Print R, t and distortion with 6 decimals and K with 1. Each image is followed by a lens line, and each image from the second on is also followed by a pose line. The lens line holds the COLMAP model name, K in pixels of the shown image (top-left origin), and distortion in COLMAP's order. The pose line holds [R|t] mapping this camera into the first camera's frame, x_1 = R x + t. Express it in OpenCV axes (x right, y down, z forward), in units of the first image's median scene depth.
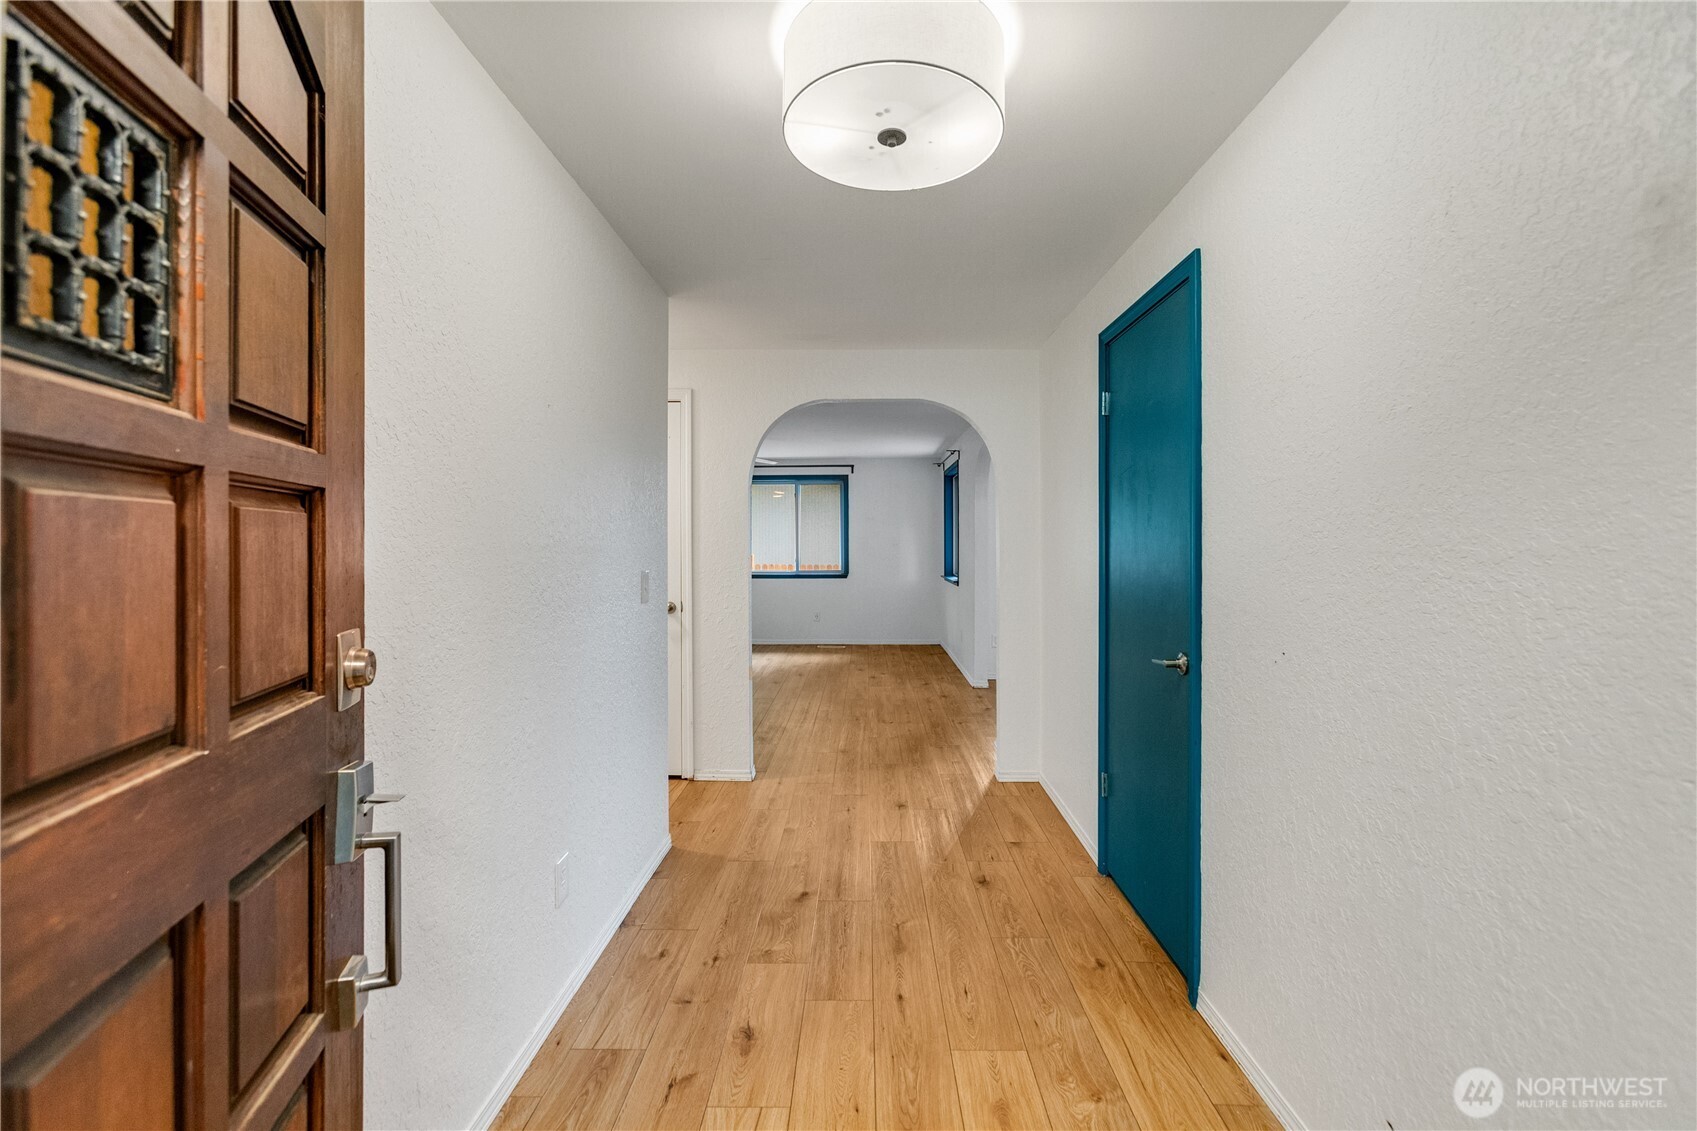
lens RADIAL K [[753.4, 0, 850.6], [0, 753.4, 550.9], [0, 0, 1]] dist [-0.007632, 0.006676]
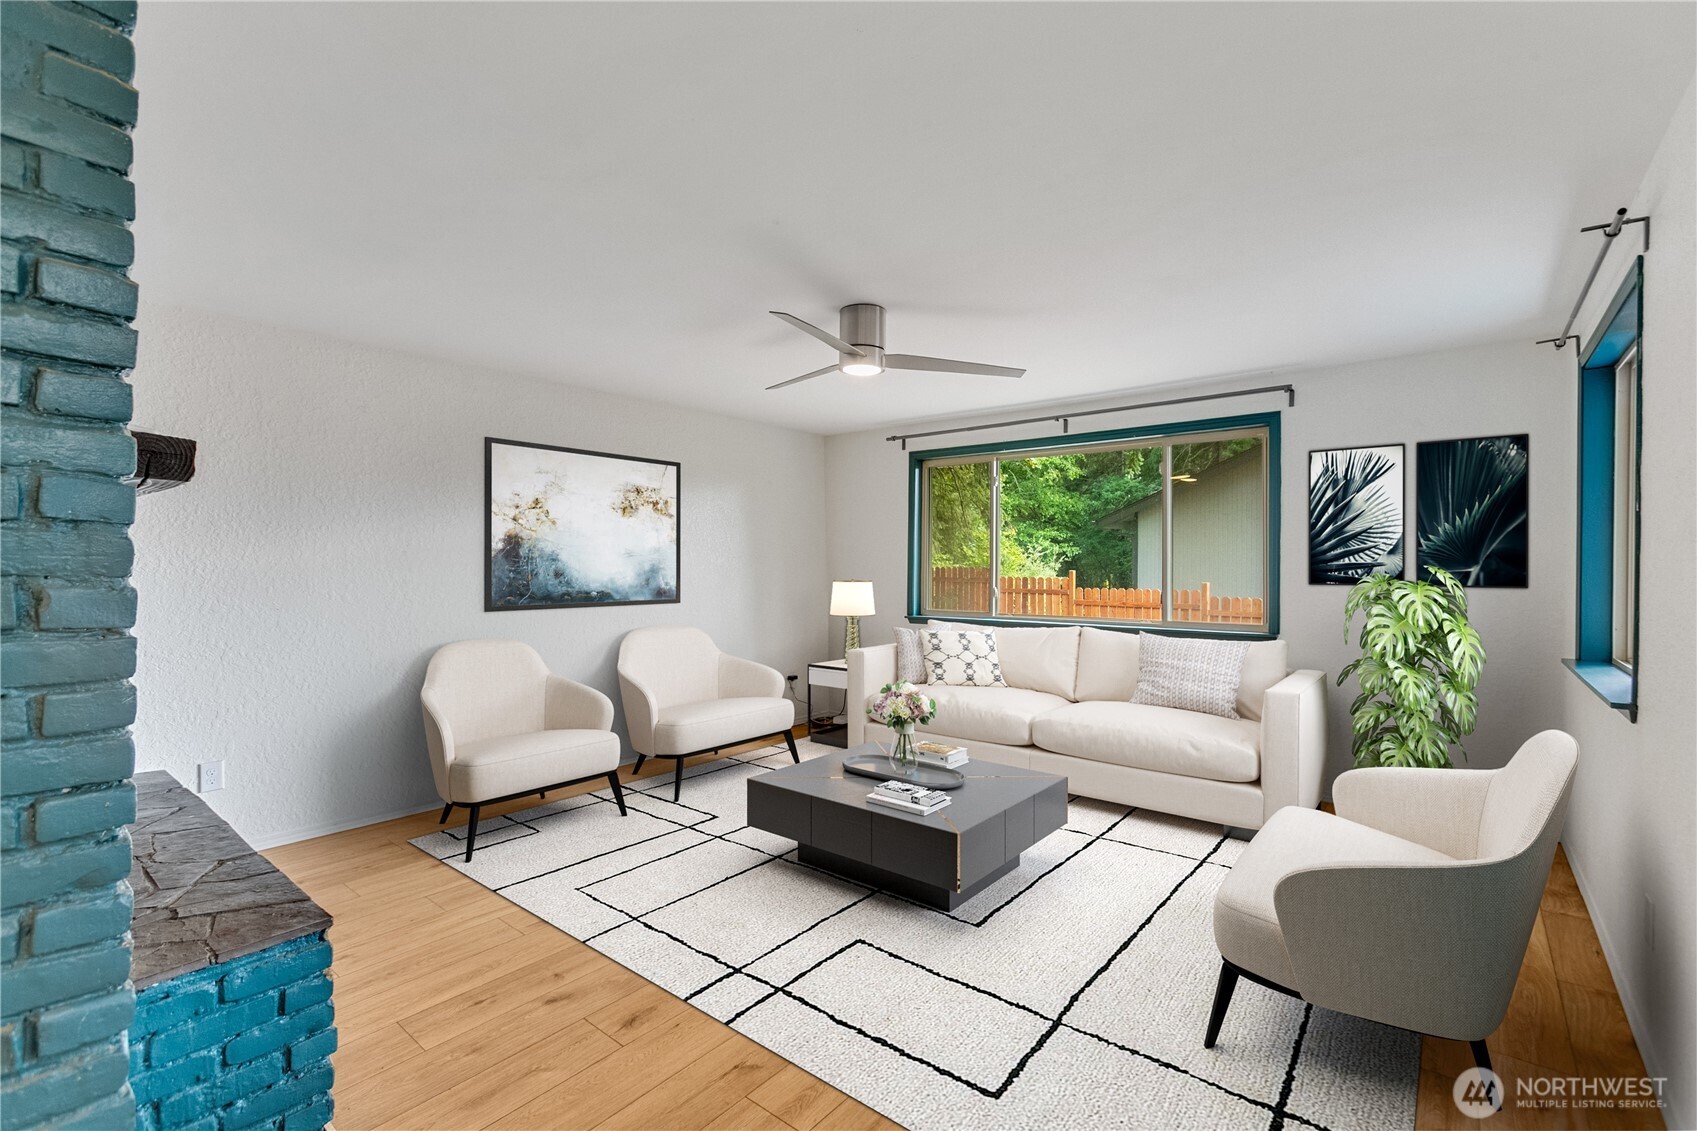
lens RADIAL K [[753.4, 0, 842.1], [0, 753.4, 569.7], [0, 0, 1]] dist [-0.007632, 0.006676]
pose [[0.790185, 0.010213, -0.612783, 0.244958], [-0.012587, 0.999921, 0.000435, -0.013338], [0.612739, 0.007369, 0.790251, 1.831903]]
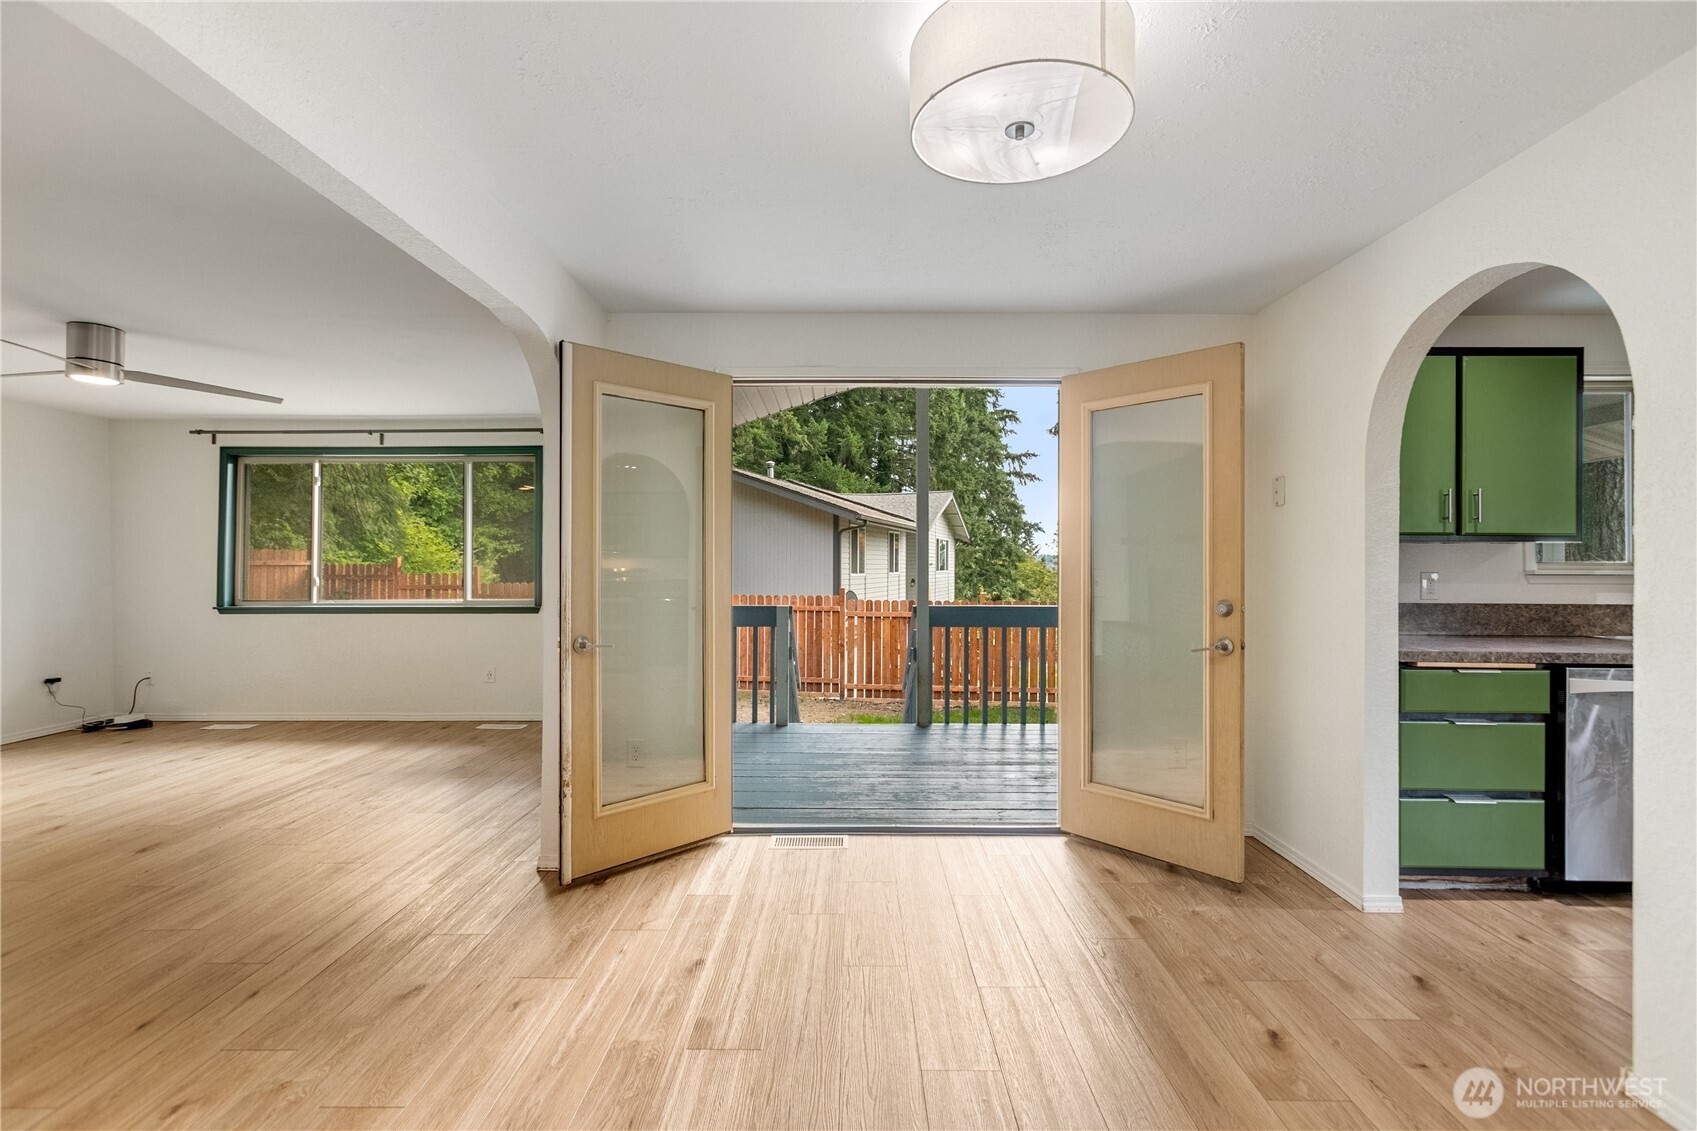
lens RADIAL K [[753.4, 0, 860.7], [0, 753.4, 553.6], [0, 0, 1]] dist [-0.007632, 0.006676]
pose [[0.999578, 0.004622, 0.028673, 0.892298], [-0.003911, 0.999685, -0.024798, 0.008436], [-0.028779, 0.024675, 0.999281, 1.398631]]
